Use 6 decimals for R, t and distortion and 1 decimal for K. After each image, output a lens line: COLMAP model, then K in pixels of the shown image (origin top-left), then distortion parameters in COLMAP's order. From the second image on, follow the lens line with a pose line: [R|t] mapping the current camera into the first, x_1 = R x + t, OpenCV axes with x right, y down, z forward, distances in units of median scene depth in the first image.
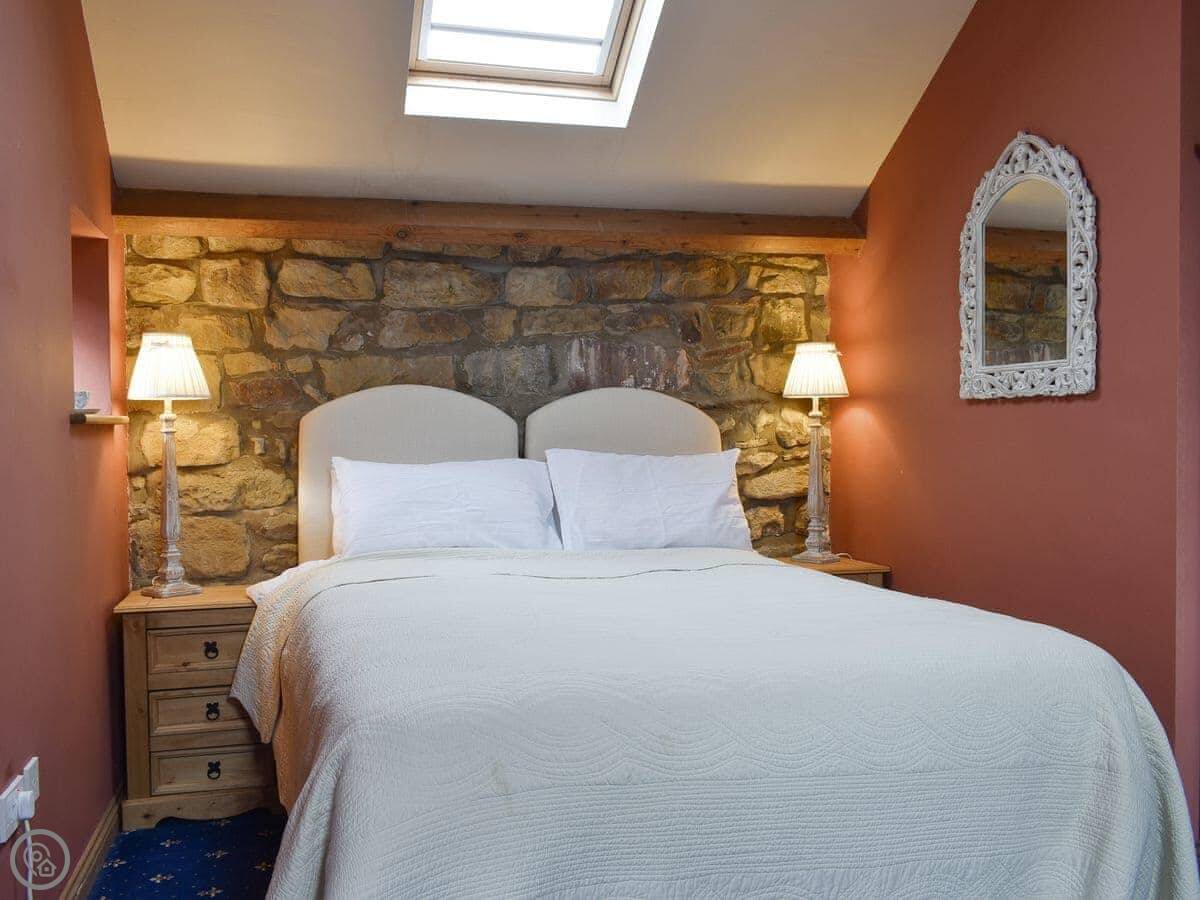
lens RADIAL K [[1096.9, 0, 600.3], [0, 1096.9, 470.0], [0, 0, 1]] dist [0.005768, -0.004045]
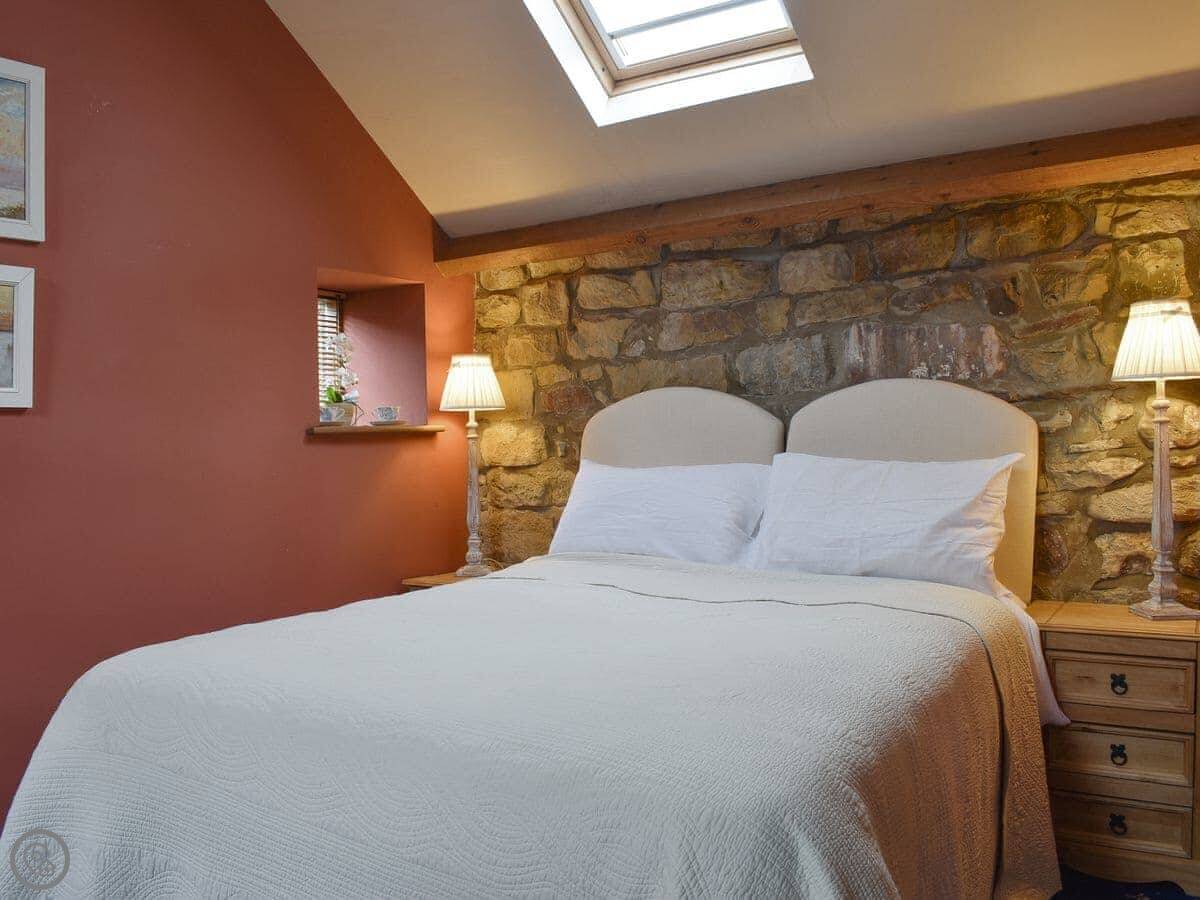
lens RADIAL K [[1092.1, 0, 568.5], [0, 1092.1, 446.7], [0, 0, 1]] dist [-0.071960, -0.009303]
pose [[0.624753, 0.002538, -0.780818, 0.519701], [-0.010358, 0.999934, -0.005037, -0.017654], [0.780754, 0.011235, 0.624738, 0.303671]]
